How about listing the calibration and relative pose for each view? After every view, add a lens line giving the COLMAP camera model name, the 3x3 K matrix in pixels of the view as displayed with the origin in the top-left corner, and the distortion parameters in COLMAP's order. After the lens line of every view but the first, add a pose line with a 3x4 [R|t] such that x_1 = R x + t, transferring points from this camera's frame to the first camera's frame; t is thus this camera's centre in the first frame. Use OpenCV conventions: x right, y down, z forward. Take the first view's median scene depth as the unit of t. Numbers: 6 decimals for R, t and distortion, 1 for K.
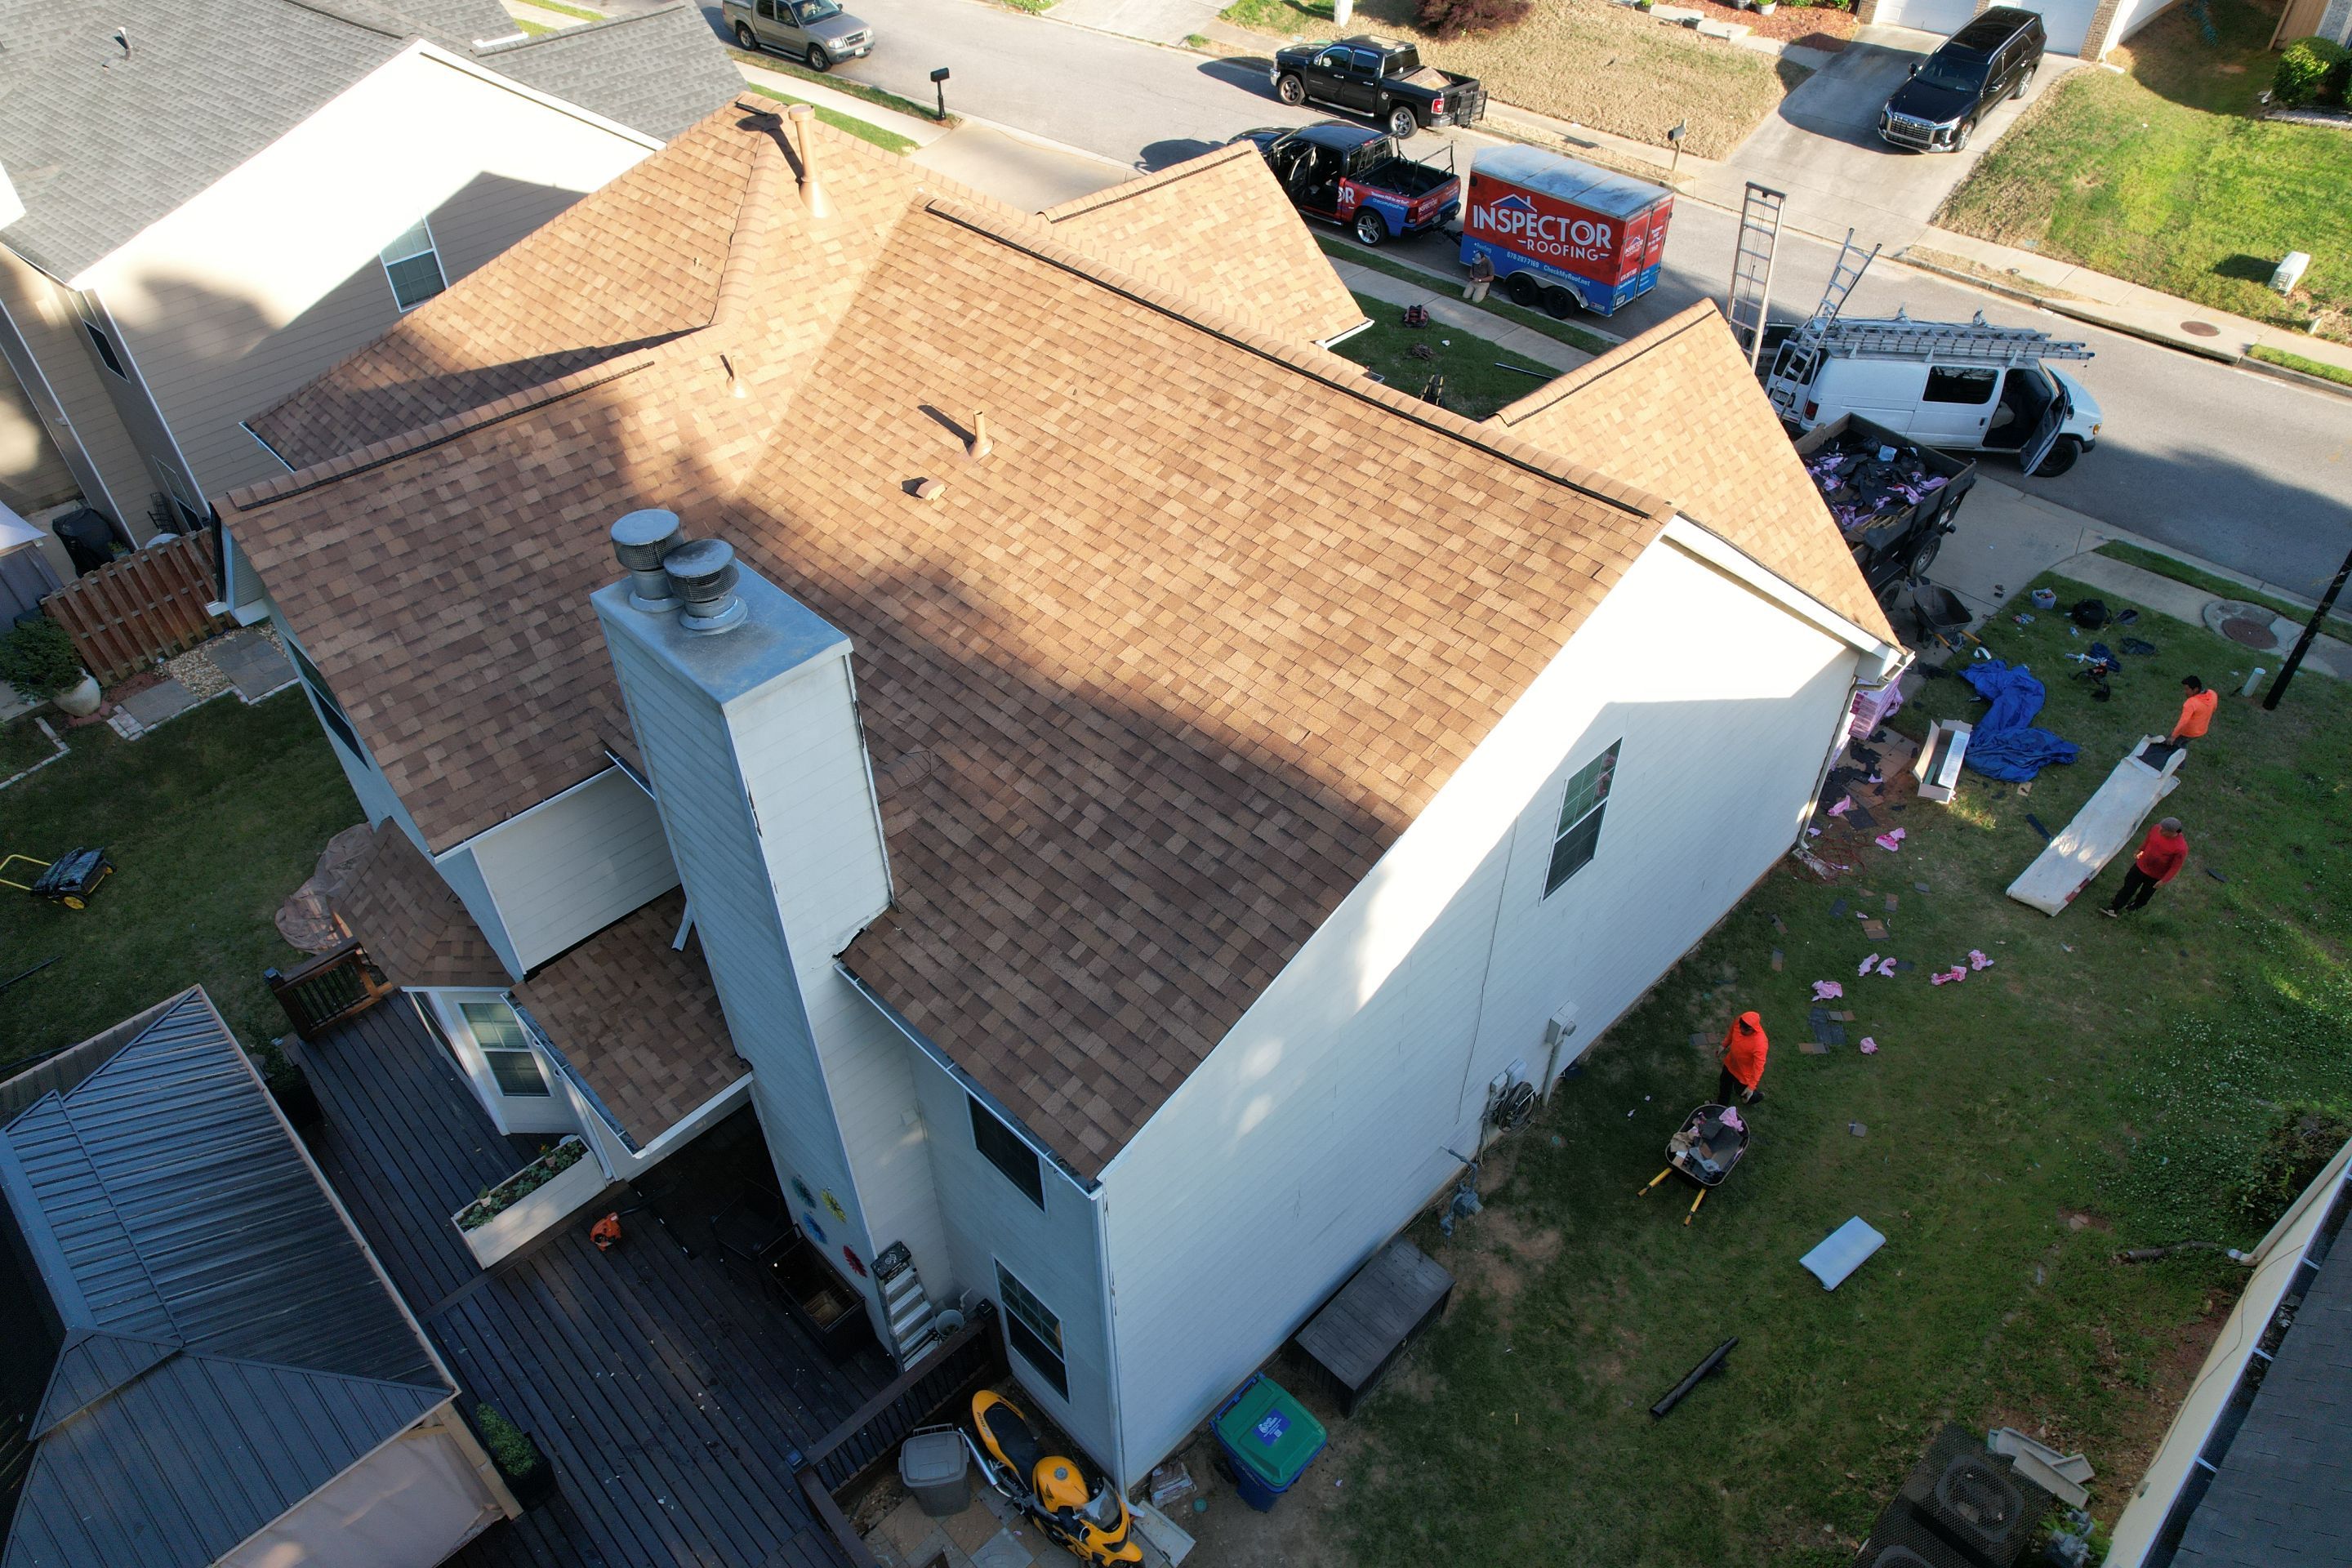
lens RADIAL K [[1510.4, 0, 1182.6], [0, 1510.4, 780.4], [0, 0, 1]] dist [-0.074338, 0.067383]
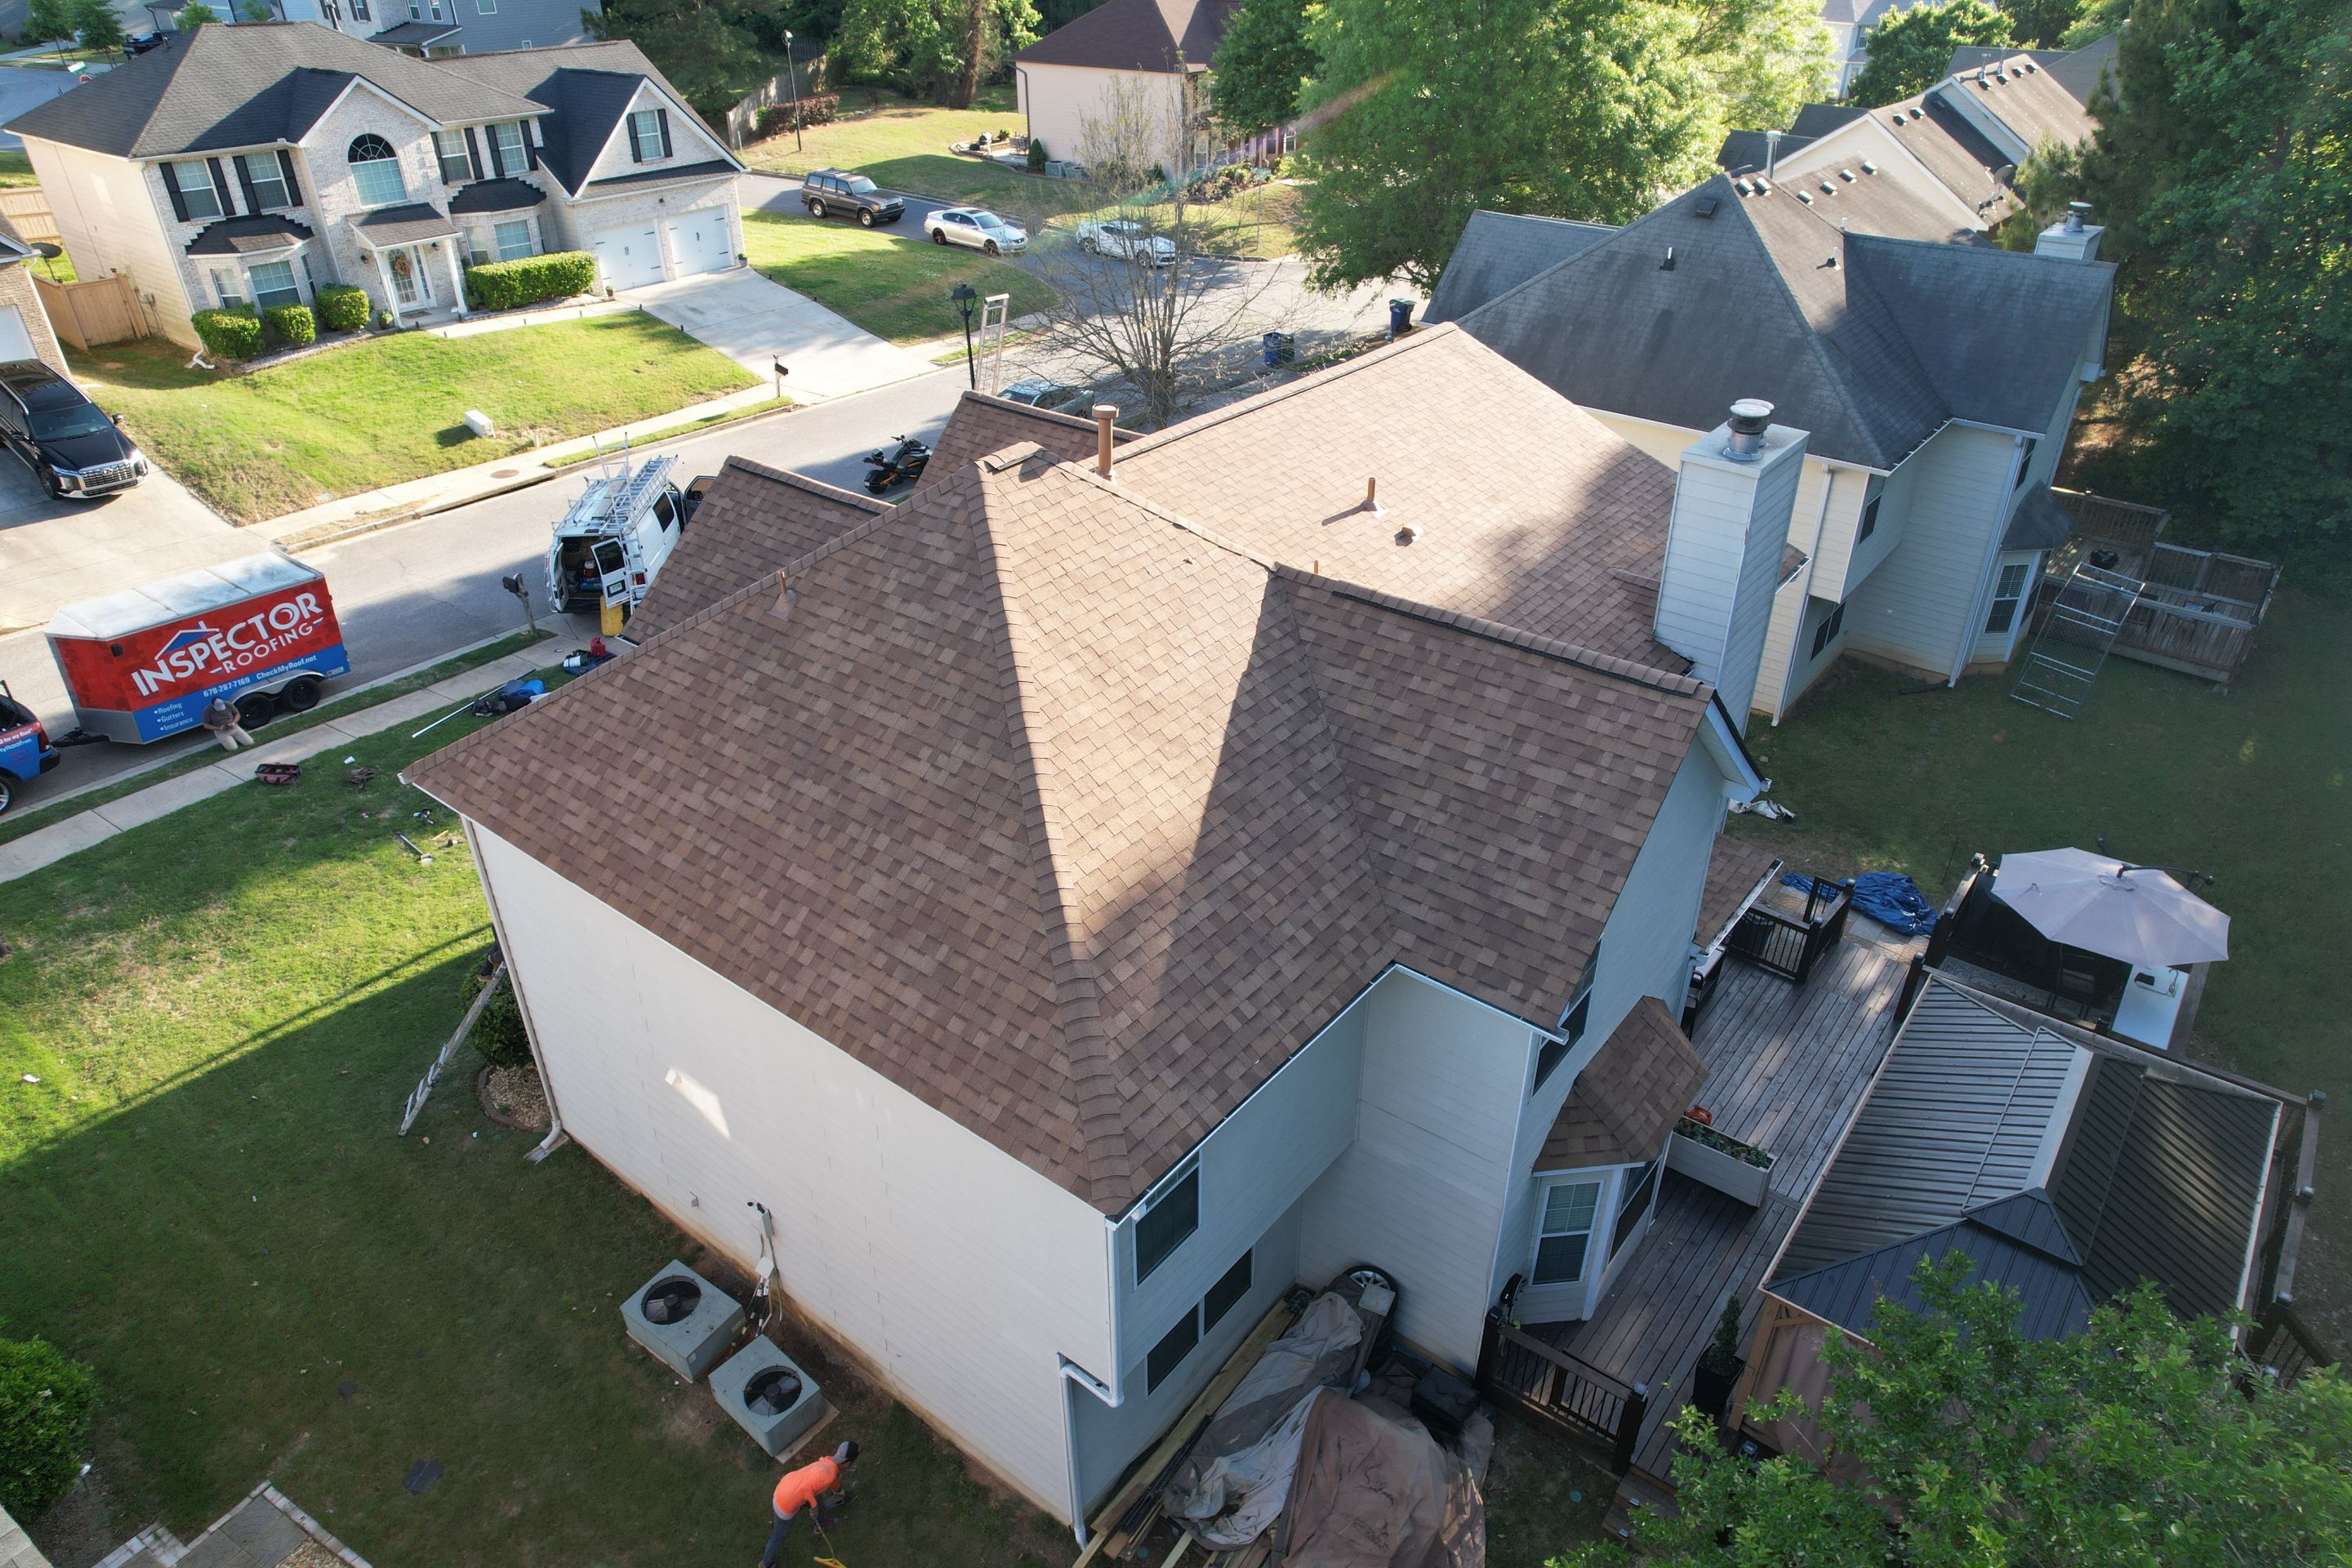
lens RADIAL K [[1510.4, 0, 1184.1], [0, 1510.4, 779.7], [0, 0, 1]] dist [-0.074338, 0.067383]
pose [[-0.127868, -0.504406, 0.853946, -1.165169], [0.651647, 0.606352, 0.455734, -0.666493], [-0.747667, 0.614745, 0.251162, 0.775223]]
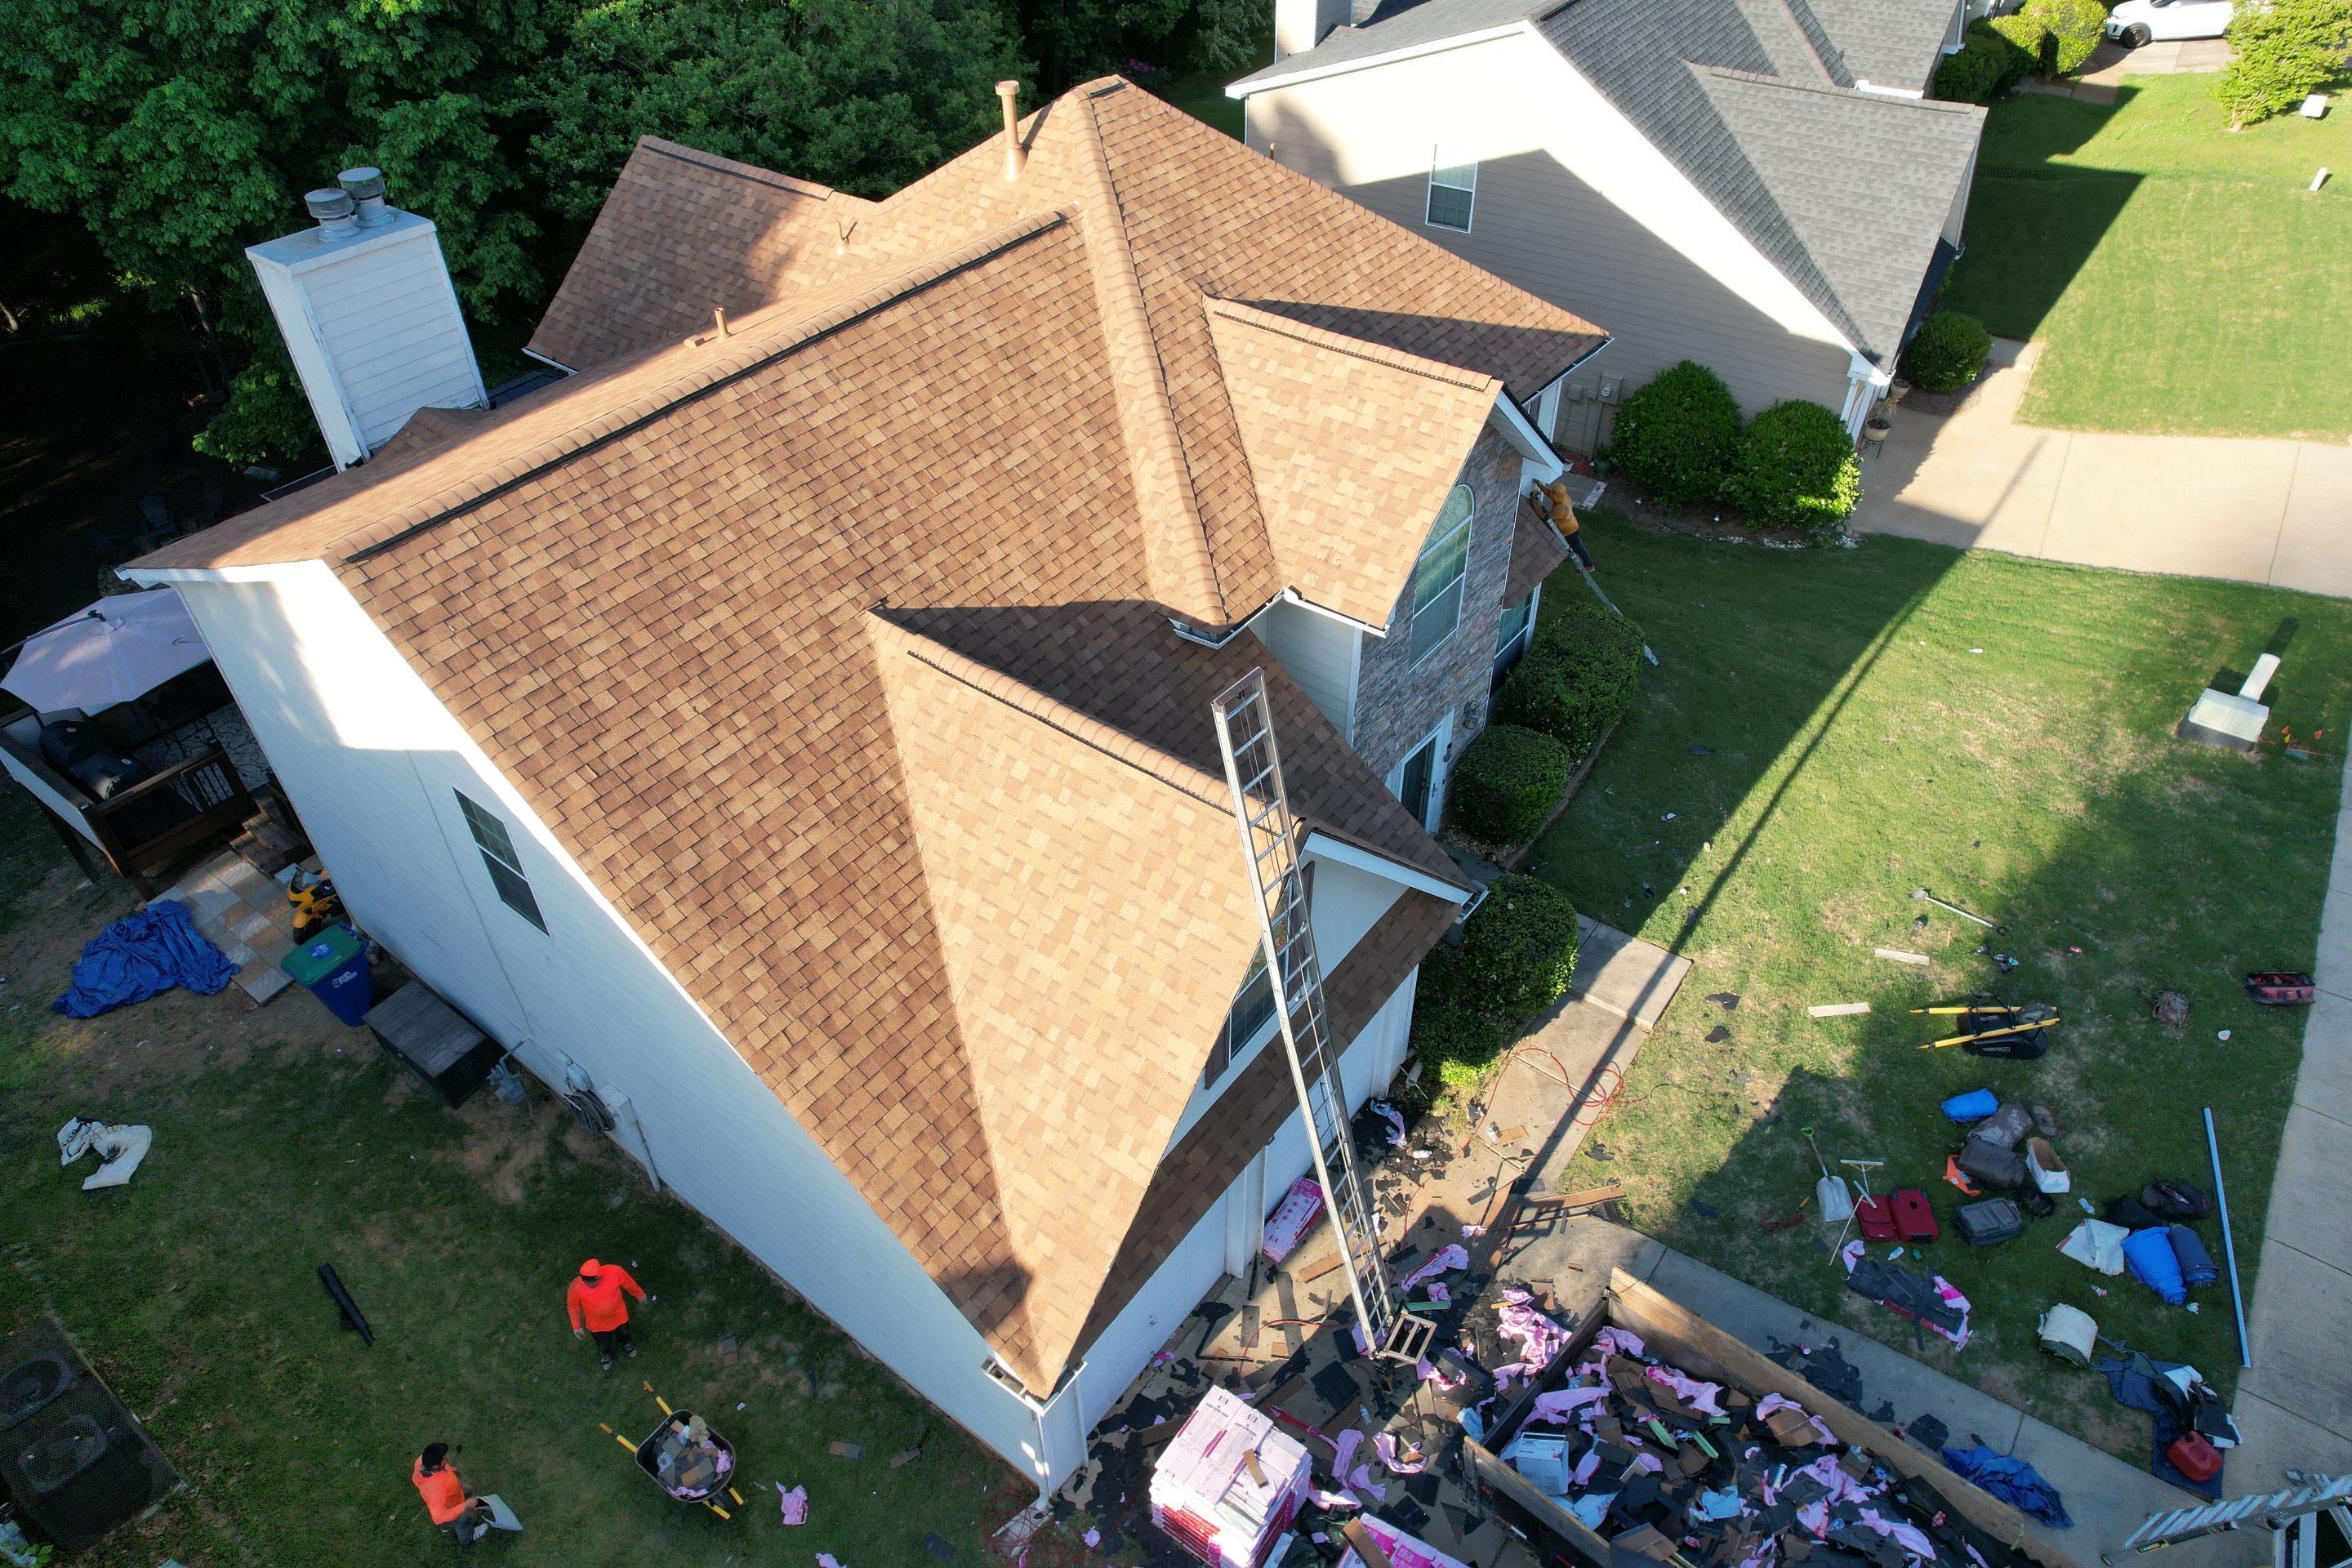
lens RADIAL K [[1510.4, 0, 1176.1], [0, 1510.4, 780.9], [0, 0, 1]] dist [-0.074338, 0.067383]
pose [[0.135433, 0.648514, -0.749058, 0.887704], [-0.635646, 0.636799, 0.436396, -0.631307], [0.760008, 0.417033, 0.498469, 0.679469]]
